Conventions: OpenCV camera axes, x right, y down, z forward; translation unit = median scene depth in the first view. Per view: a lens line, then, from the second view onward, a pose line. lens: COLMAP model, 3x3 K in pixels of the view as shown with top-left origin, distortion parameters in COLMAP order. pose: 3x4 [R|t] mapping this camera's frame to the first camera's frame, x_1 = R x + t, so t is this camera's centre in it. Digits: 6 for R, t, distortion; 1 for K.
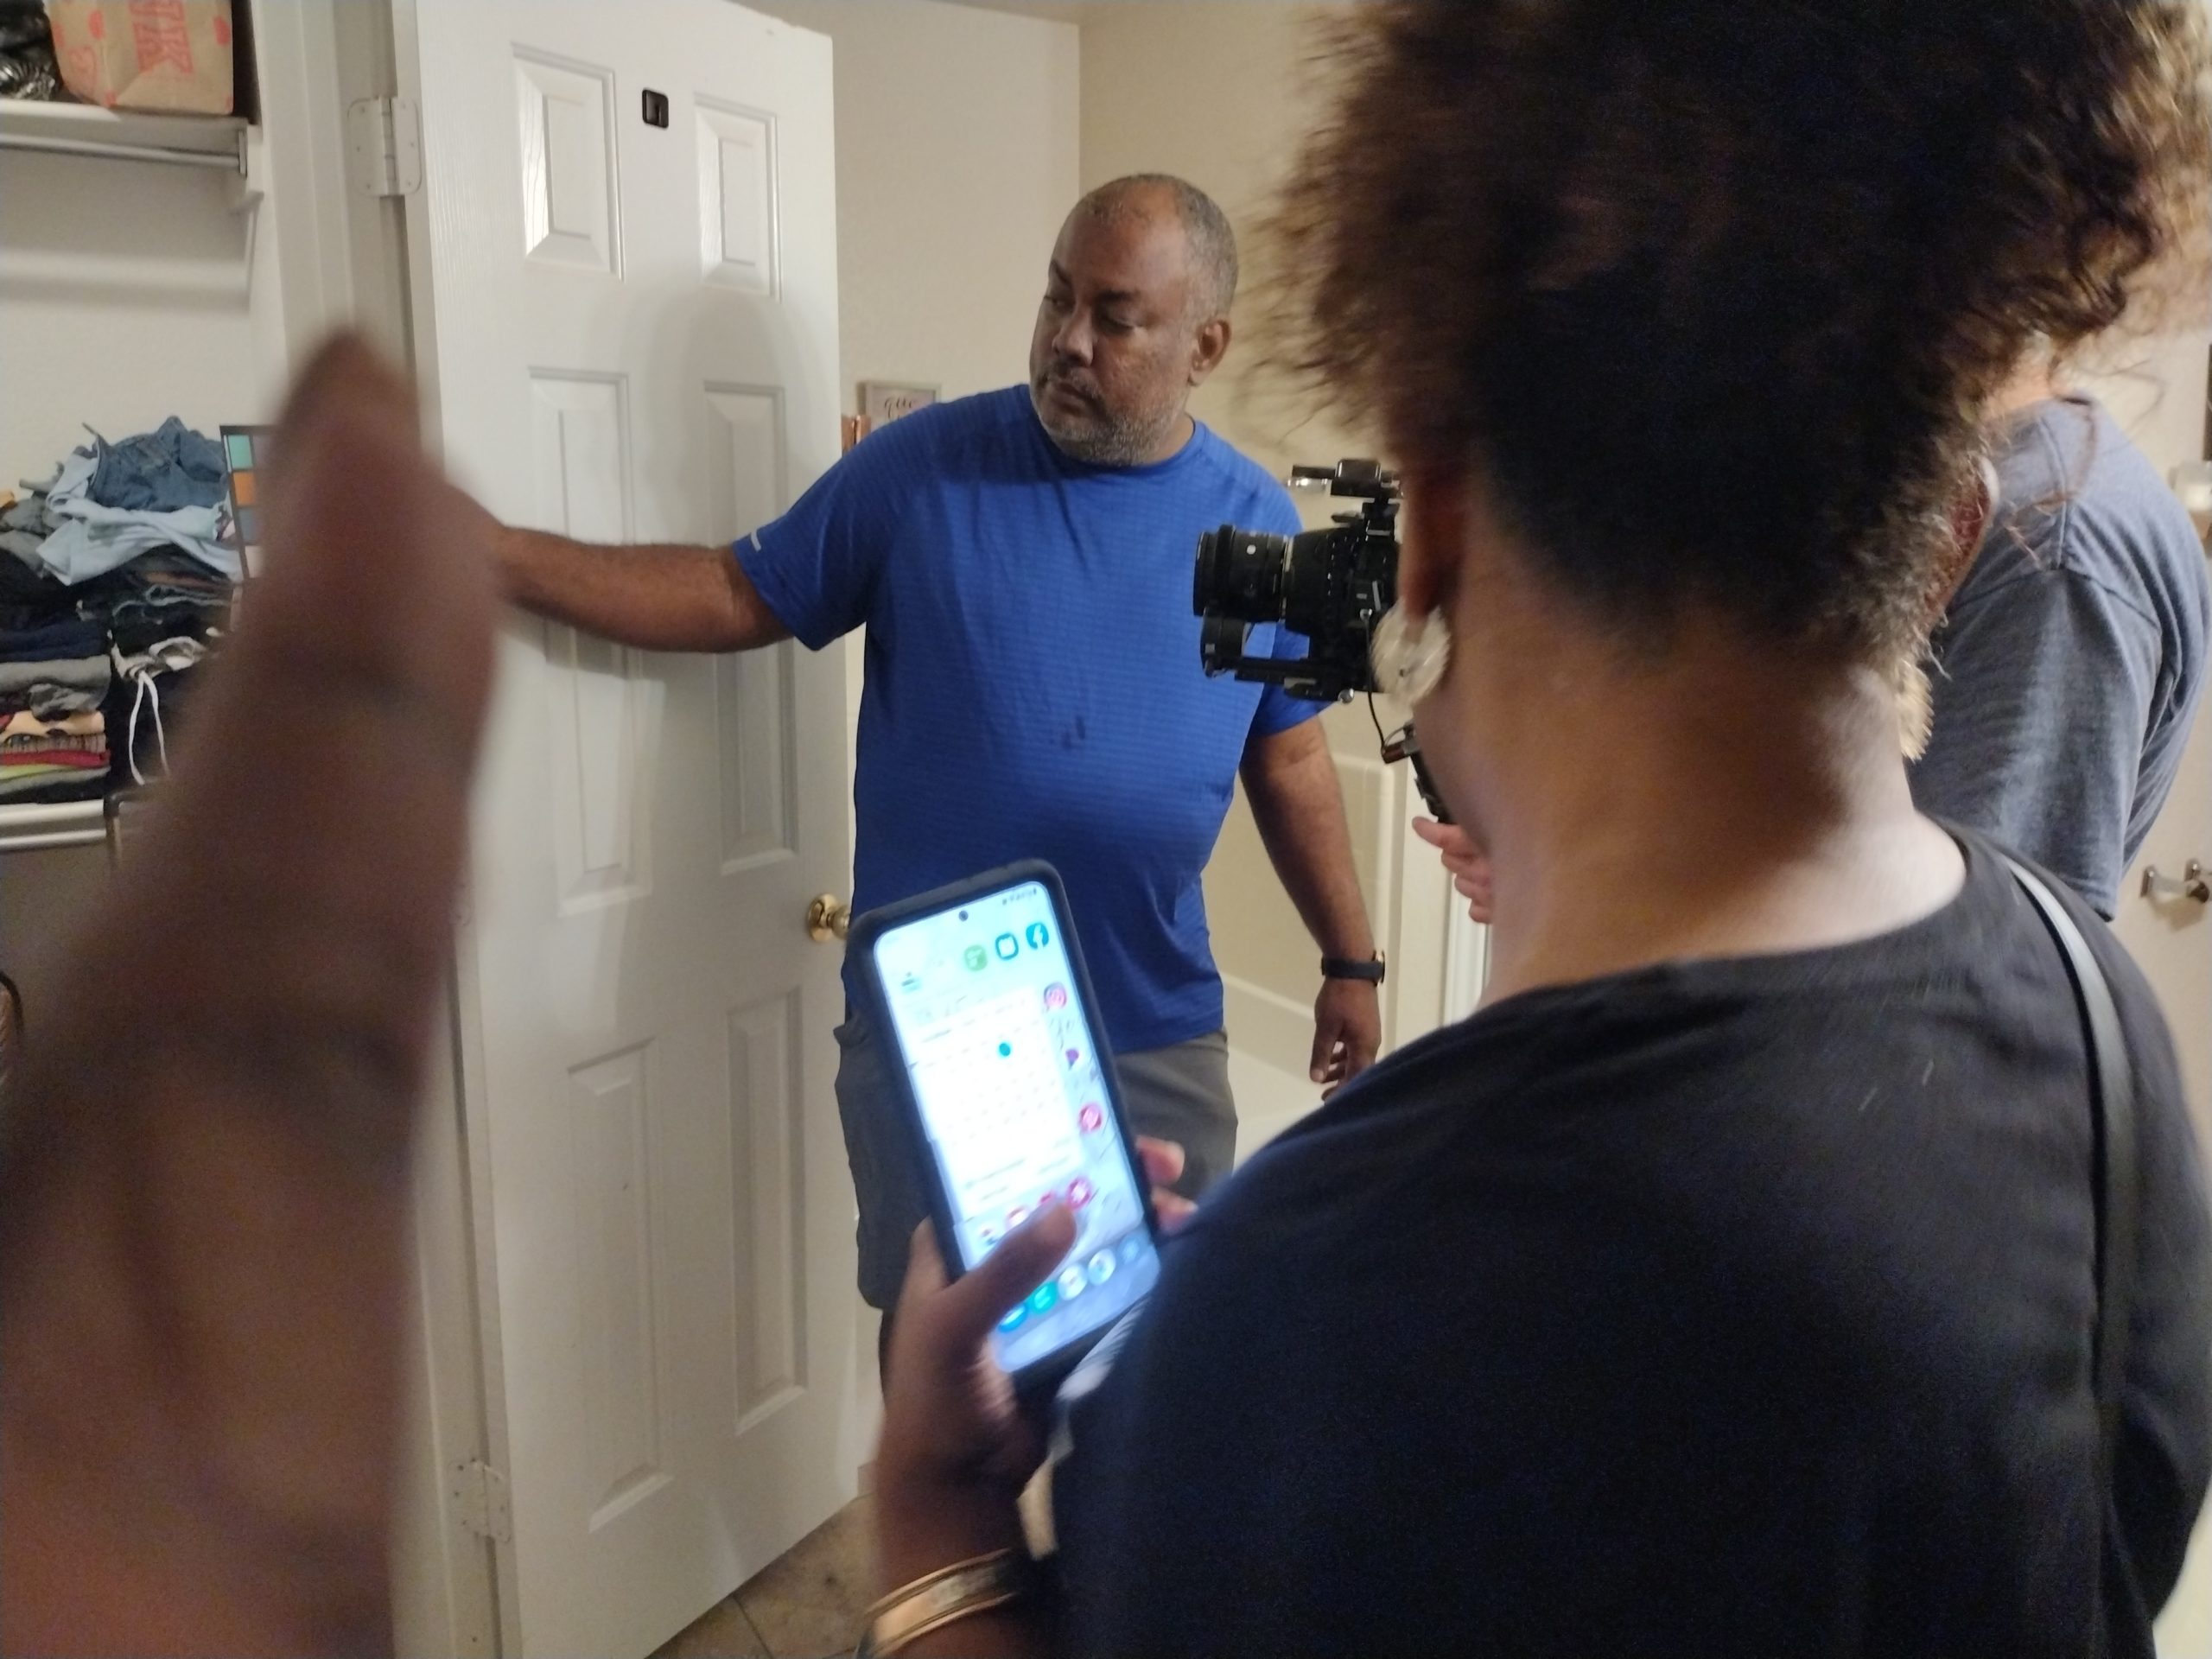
lens RADIAL K [[1674.1, 0, 1106.0], [0, 1674.1, 829.5], [0, 0, 1]] dist [0.058160, -0.065004]
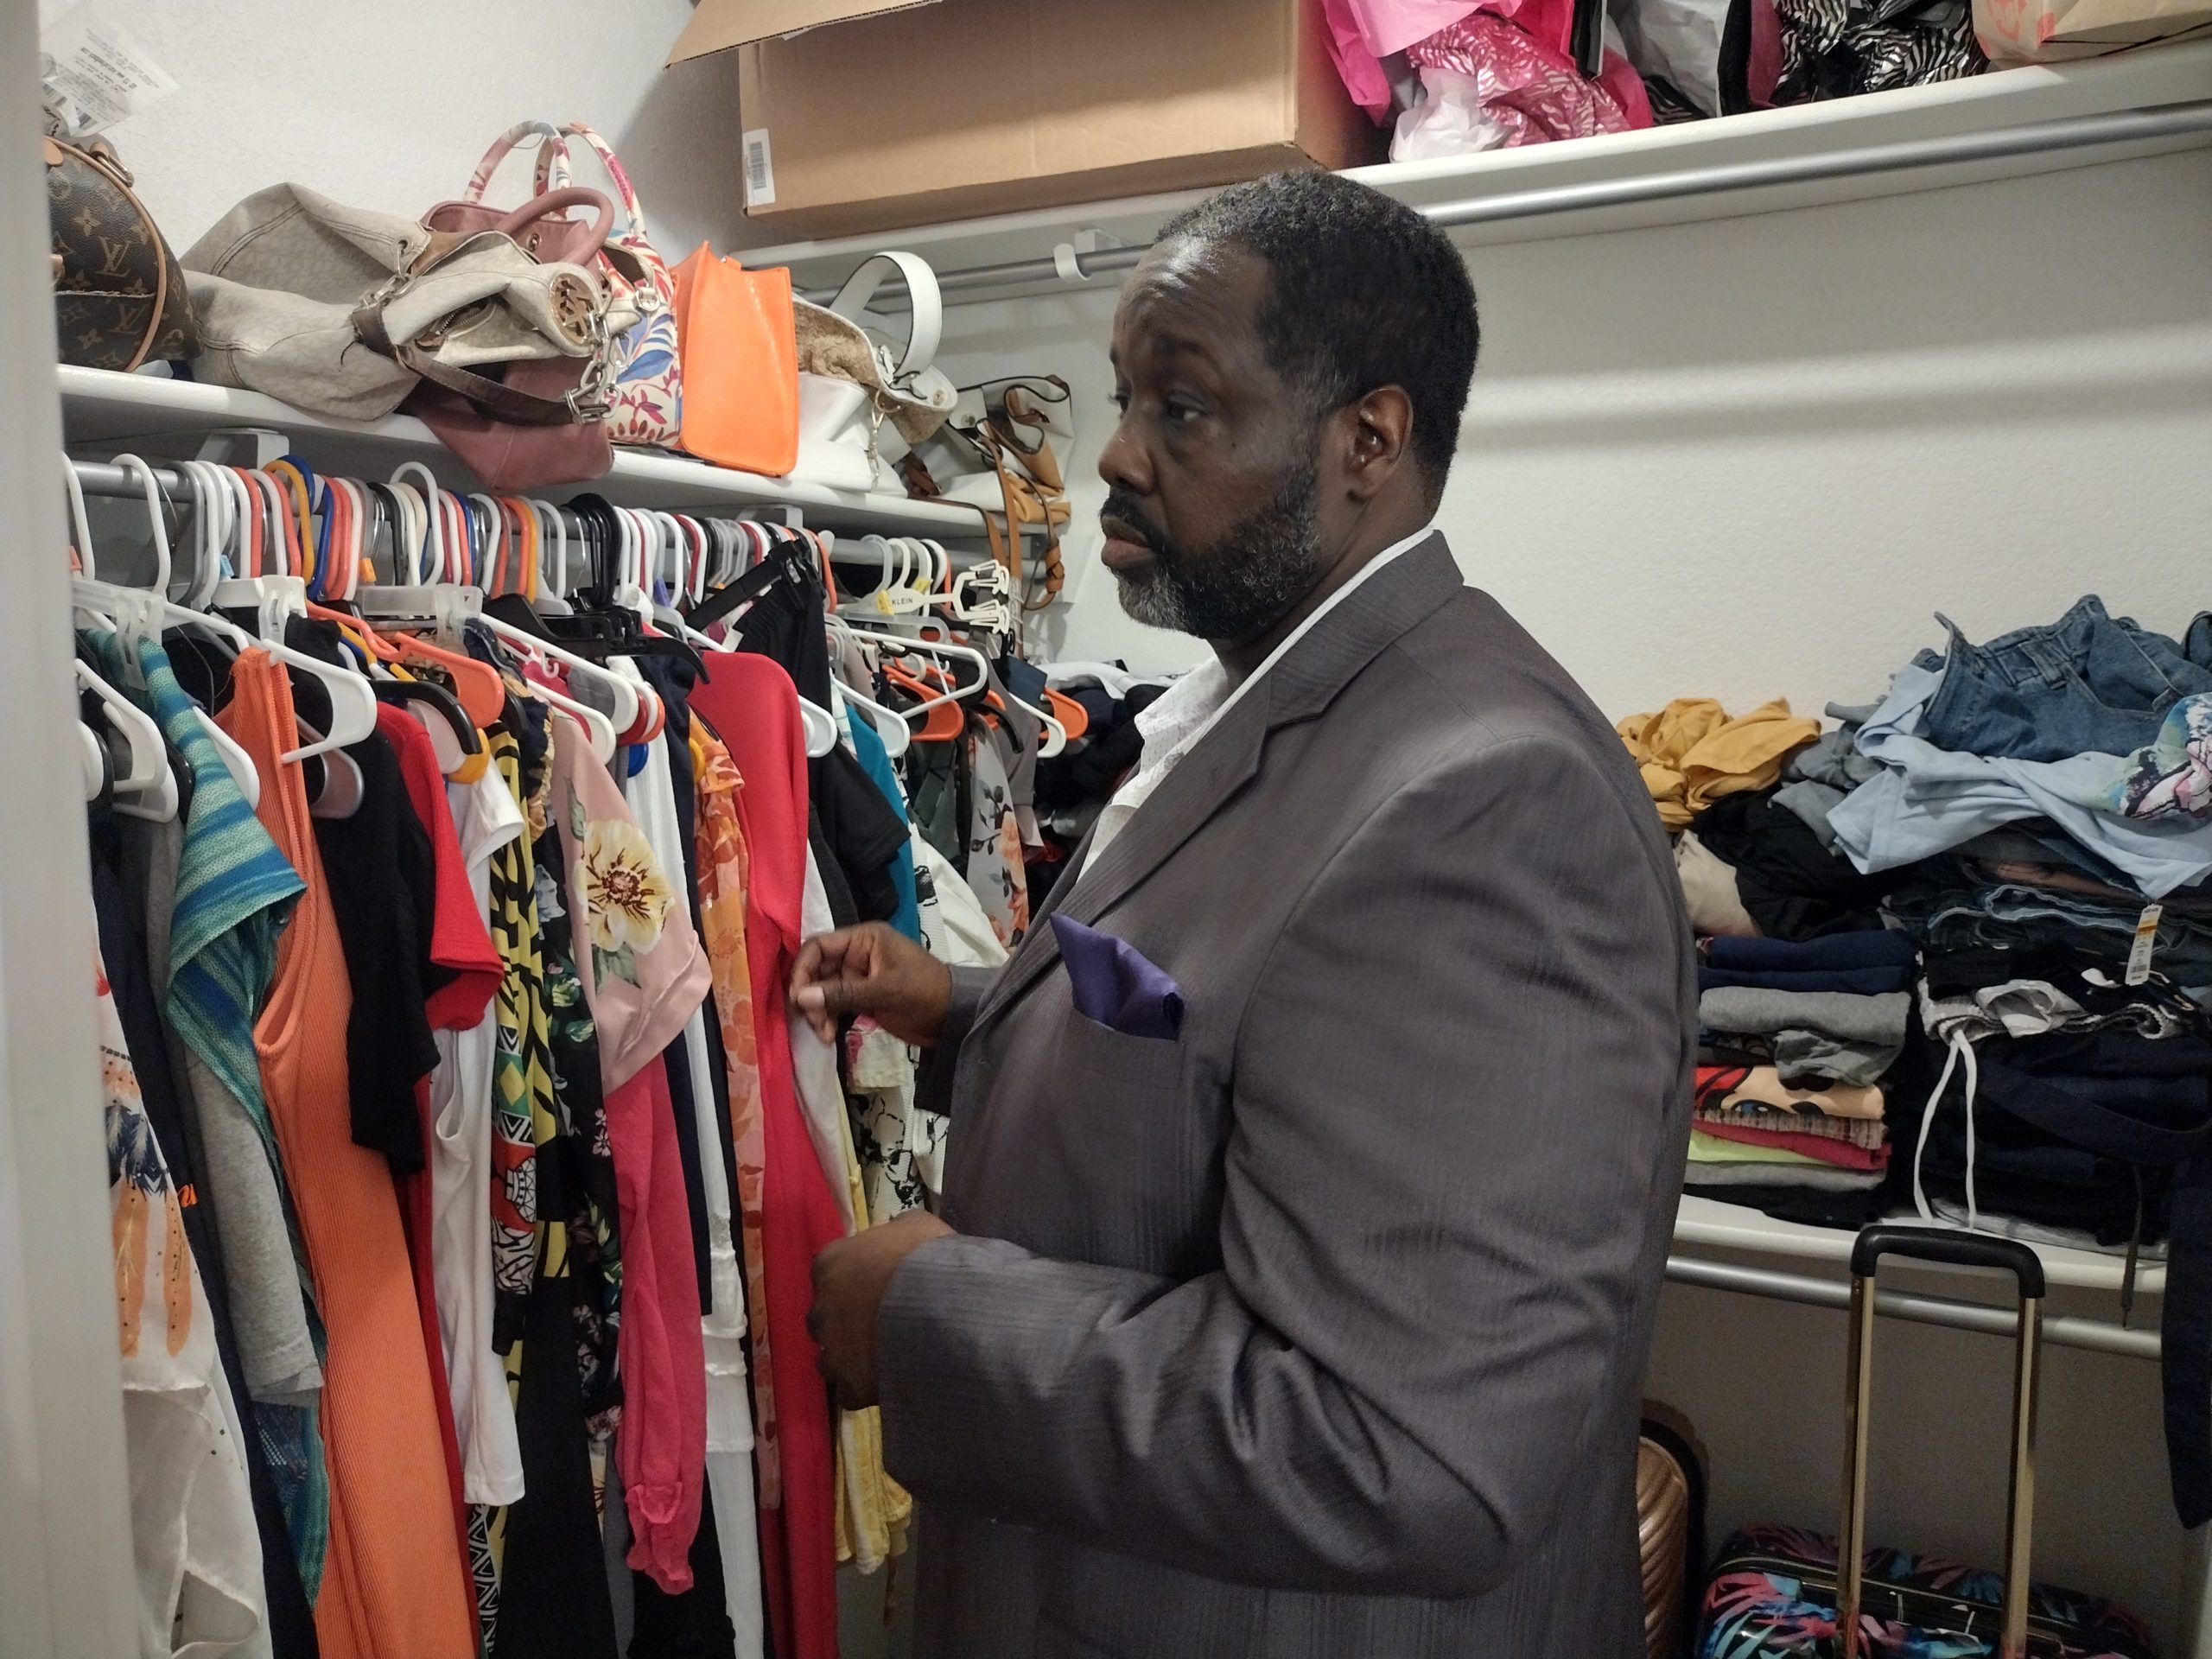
lens RADIAL K [[1668.5, 0, 1106.0], [0, 1668.5, 829.5], [0, 0, 1]] dist [0.054397, -0.072788]
pose [[0.501022, 0.073671, -0.862293, -0.223861], [-0.169087, 0.985501, -0.014048, -0.103560], [0.848756, 0.152841, 0.506215, 0.451272]]
